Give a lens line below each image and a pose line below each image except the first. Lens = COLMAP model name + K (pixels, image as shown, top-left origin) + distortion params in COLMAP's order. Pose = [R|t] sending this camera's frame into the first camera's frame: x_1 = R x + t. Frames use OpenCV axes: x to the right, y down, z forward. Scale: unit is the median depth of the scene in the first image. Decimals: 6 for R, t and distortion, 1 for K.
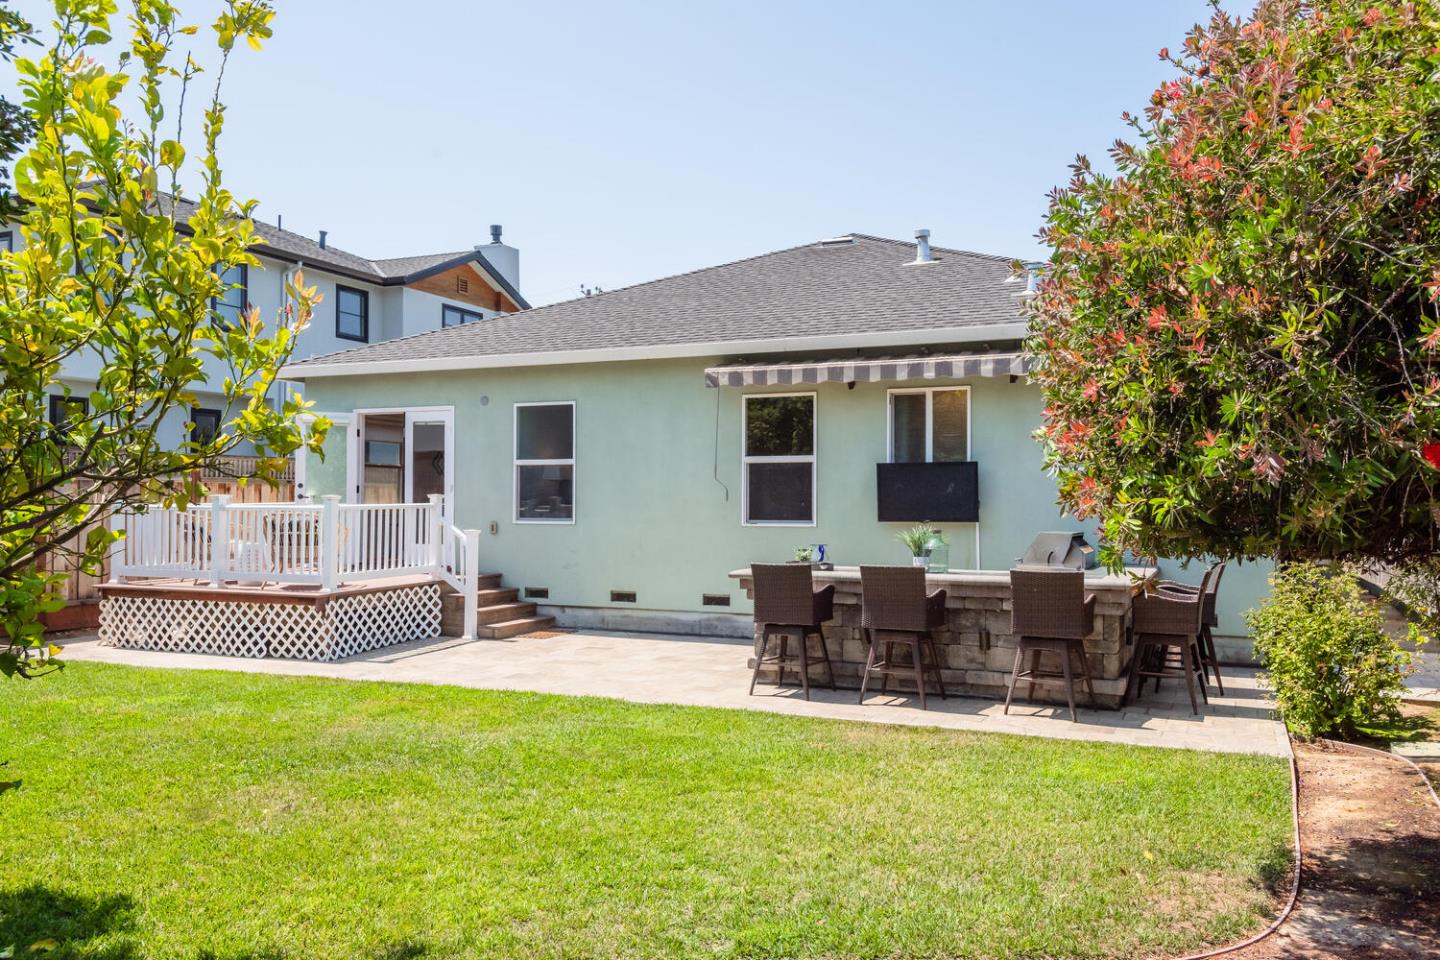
lens RADIAL K [[1106.3, 0, 720.0], [0, 1106.3, 480.0], [0, 0, 1]] dist [0.006164, 0.003766]
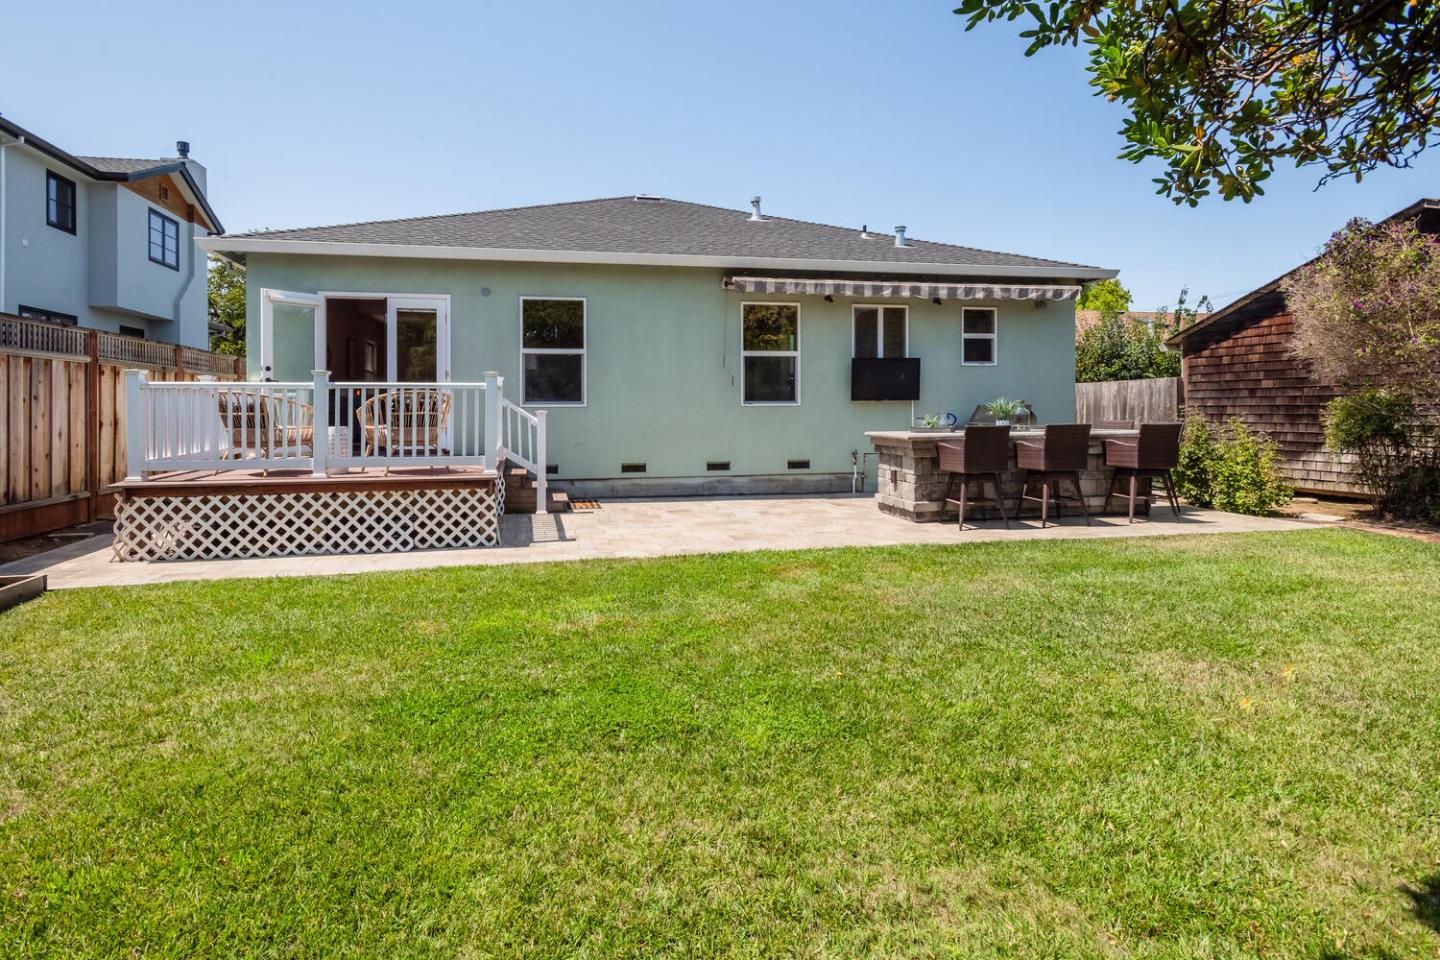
lens RADIAL K [[742.1, 0, 718.1], [0, 742.1, 402.0], [0, 0, 1]] dist [-0.000766, -0.001000]
pose [[0.832161, -0.002367, 0.554529, -0.449324], [-0.005601, 0.999904, 0.012672, 0.025359], [-0.554506, -0.013651, 0.832068, 0.299293]]
